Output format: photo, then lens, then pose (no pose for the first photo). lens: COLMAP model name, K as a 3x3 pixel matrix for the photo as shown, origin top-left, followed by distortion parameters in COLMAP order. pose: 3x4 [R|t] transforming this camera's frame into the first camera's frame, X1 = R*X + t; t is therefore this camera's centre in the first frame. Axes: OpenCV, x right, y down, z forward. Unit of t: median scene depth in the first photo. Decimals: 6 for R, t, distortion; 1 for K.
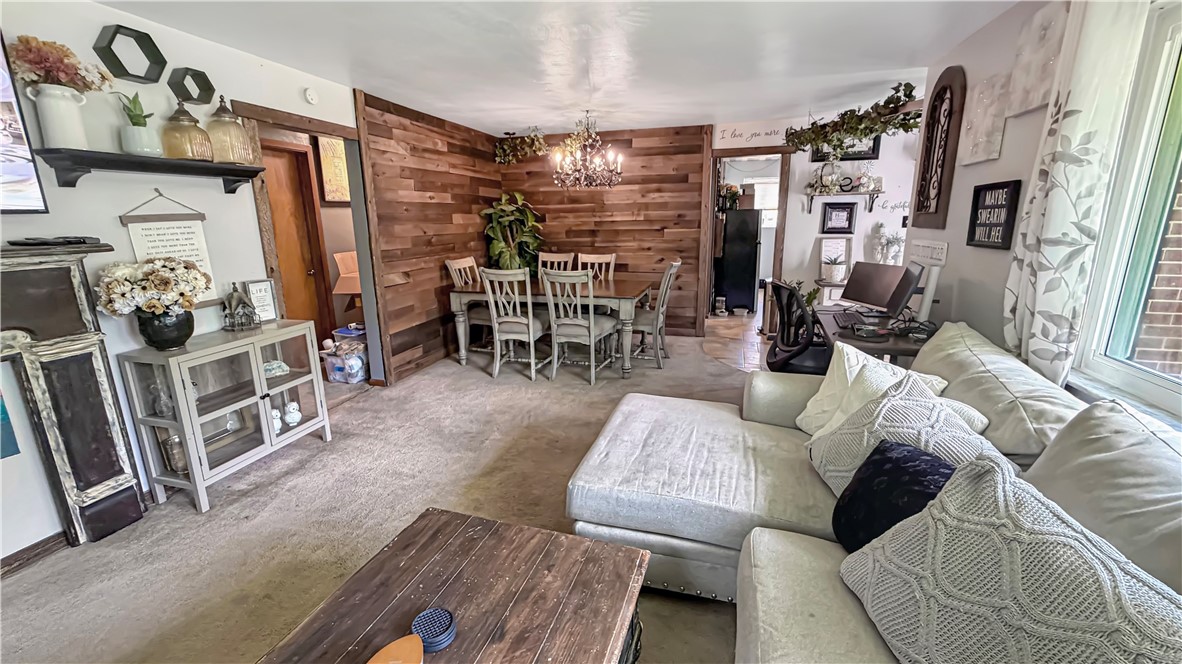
lens RADIAL K [[490.4, 0, 591.0], [0, 490.4, 332.0], [0, 0, 1]] dist [0.009049, -0.000079]
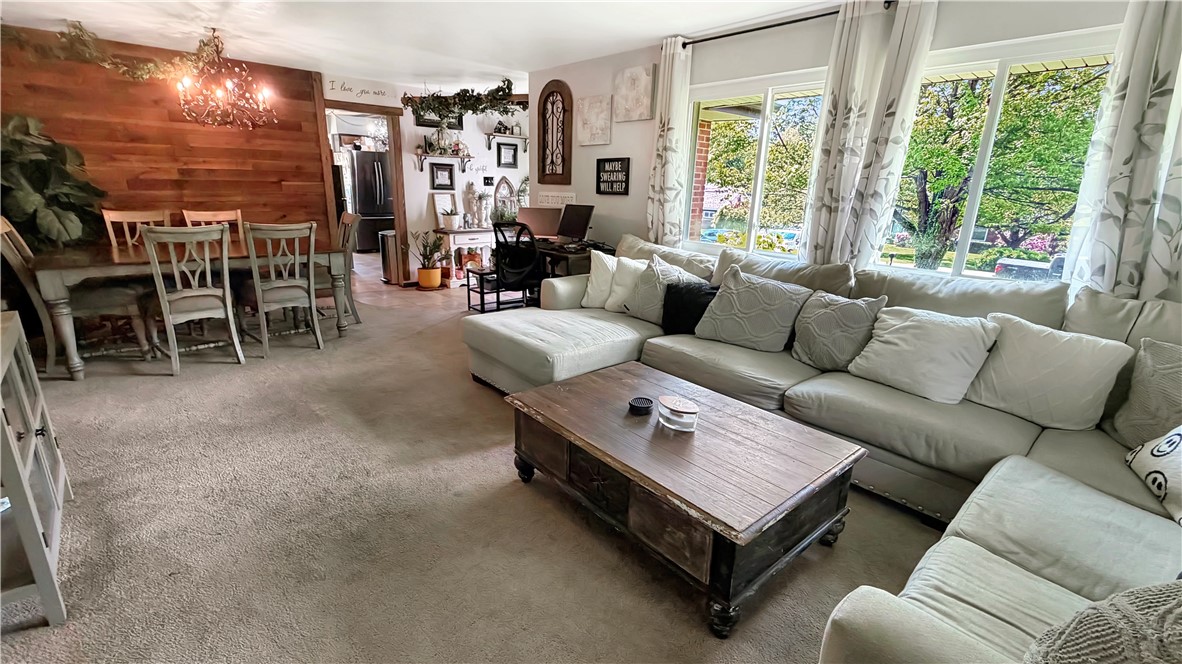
lens RADIAL K [[513.6, 0, 591.0], [0, 513.6, 332.0], [0, 0, 1]] dist [0.002696, 0.001114]
pose [[0.520228, -0.211871, 0.827329, -0.525599], [0.165182, 0.975408, 0.145925, 0.018776], [-0.837901, 0.060746, 0.542432, 0.047178]]
